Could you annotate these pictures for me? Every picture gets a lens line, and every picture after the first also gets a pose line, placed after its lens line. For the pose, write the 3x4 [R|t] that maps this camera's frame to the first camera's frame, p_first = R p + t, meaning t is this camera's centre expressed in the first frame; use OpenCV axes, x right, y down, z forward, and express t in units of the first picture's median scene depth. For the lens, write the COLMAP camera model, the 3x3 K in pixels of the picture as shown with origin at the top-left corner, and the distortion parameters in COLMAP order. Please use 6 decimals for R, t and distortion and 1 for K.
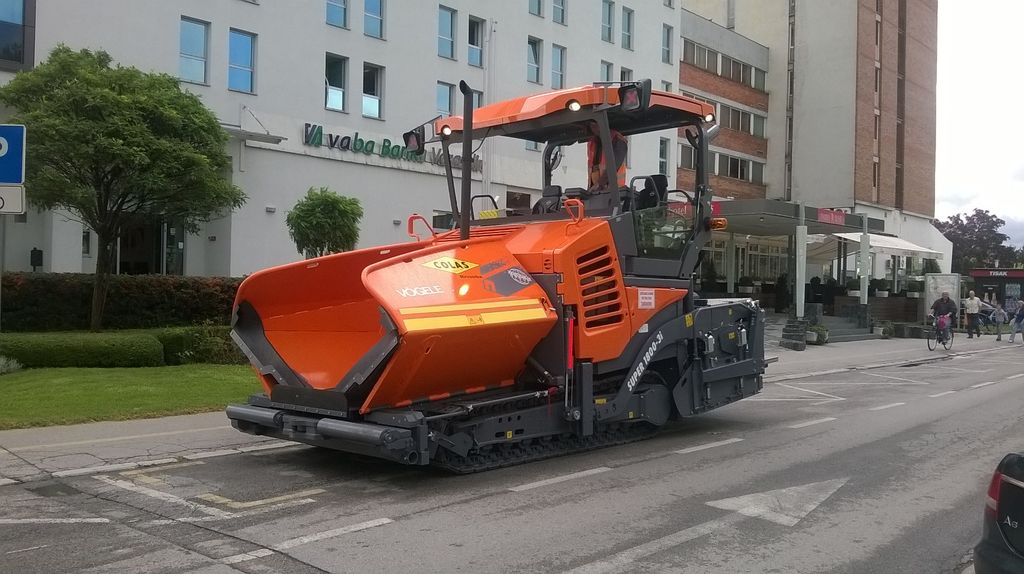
lens RADIAL K [[884.8, 0, 512.0], [0, 884.8, 287.0], [0, 0, 1]] dist [0.117470, -0.318881]
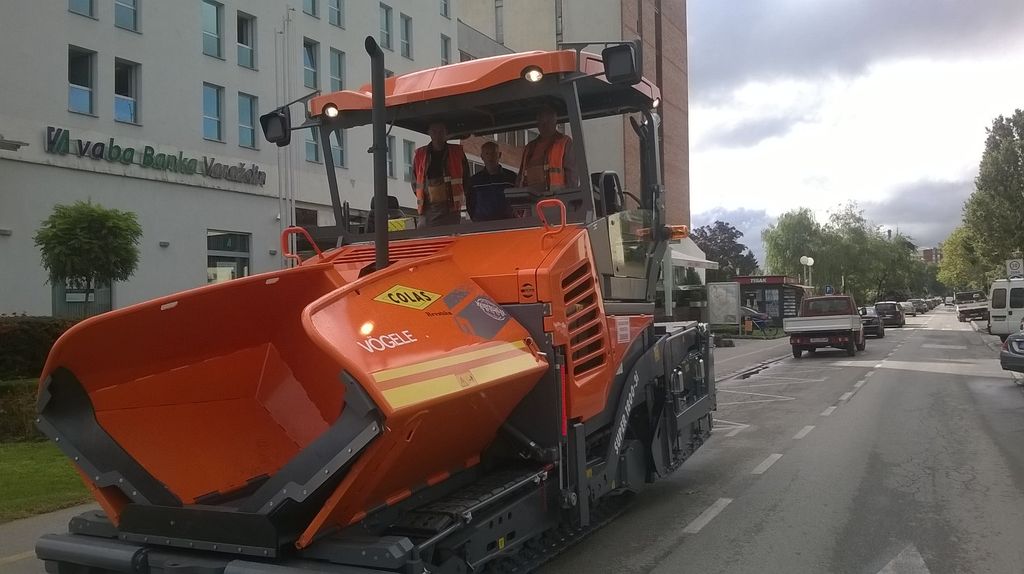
lens RADIAL K [[884.8, 0, 512.0], [0, 884.8, 287.0], [0, 0, 1]] dist [0.117470, -0.318881]
pose [[0.961055, -0.035160, 0.274113, -0.077993], [0.040978, 0.999039, -0.015526, -0.008391], [-0.273304, 0.026153, 0.961572, 0.149083]]
